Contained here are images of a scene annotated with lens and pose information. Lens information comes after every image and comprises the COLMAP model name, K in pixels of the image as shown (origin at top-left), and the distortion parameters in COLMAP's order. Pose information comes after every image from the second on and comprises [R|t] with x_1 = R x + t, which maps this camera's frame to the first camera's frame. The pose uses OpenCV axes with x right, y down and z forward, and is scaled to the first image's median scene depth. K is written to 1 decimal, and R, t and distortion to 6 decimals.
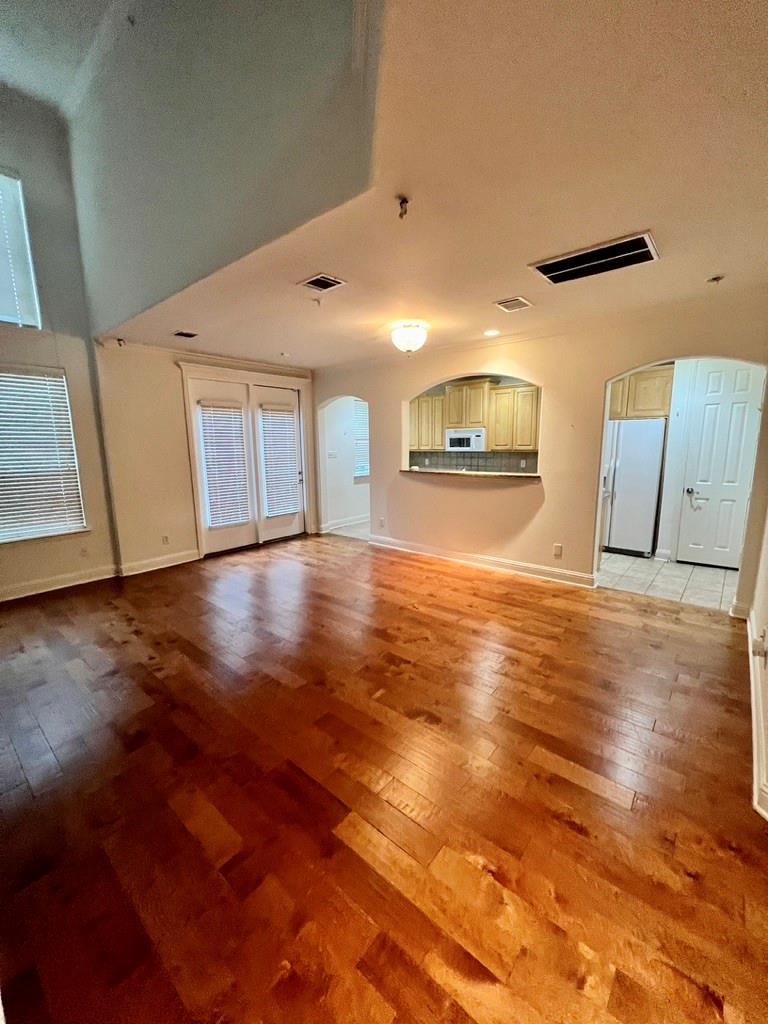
lens RADIAL K [[410.5, 0, 384.0], [0, 410.5, 512.0], [0, 0, 1]] dist [0.000139, 0.000032]
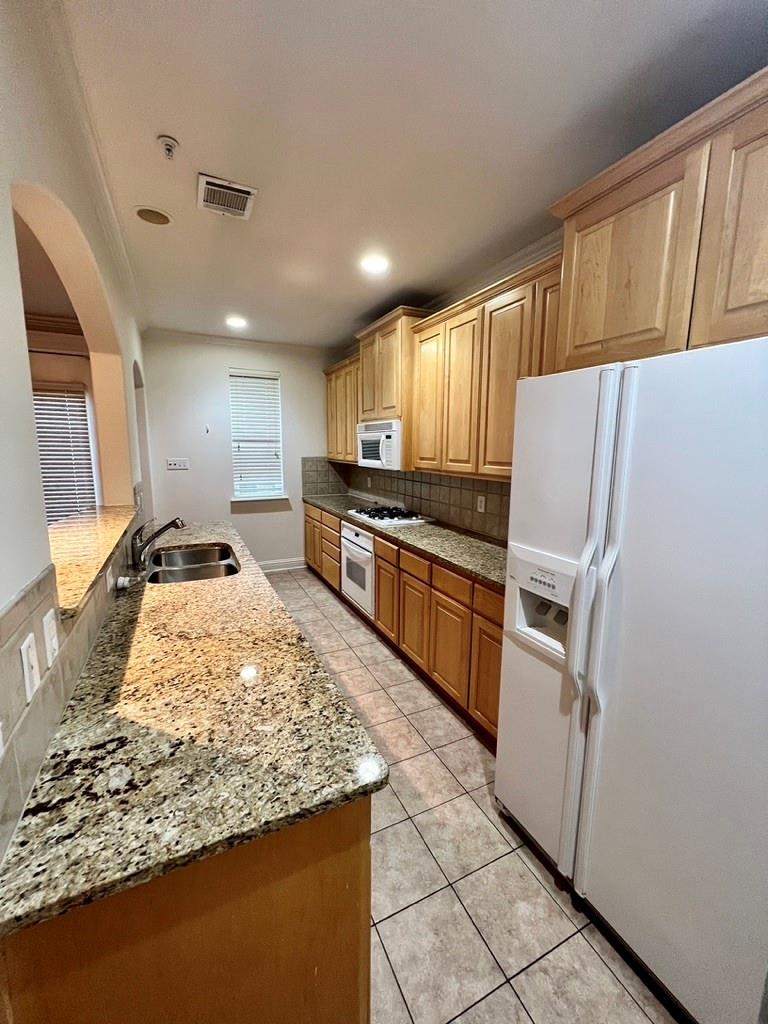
lens RADIAL K [[410.5, 0, 384.0], [0, 410.5, 512.0], [0, 0, 1]] dist [0.000139, 0.000032]
pose [[0.916214, 0.086977, -0.391135, 0.416911], [-0.091550, 0.995776, 0.006979, -0.103811], [0.390090, 0.029414, 0.920307, 0.576527]]
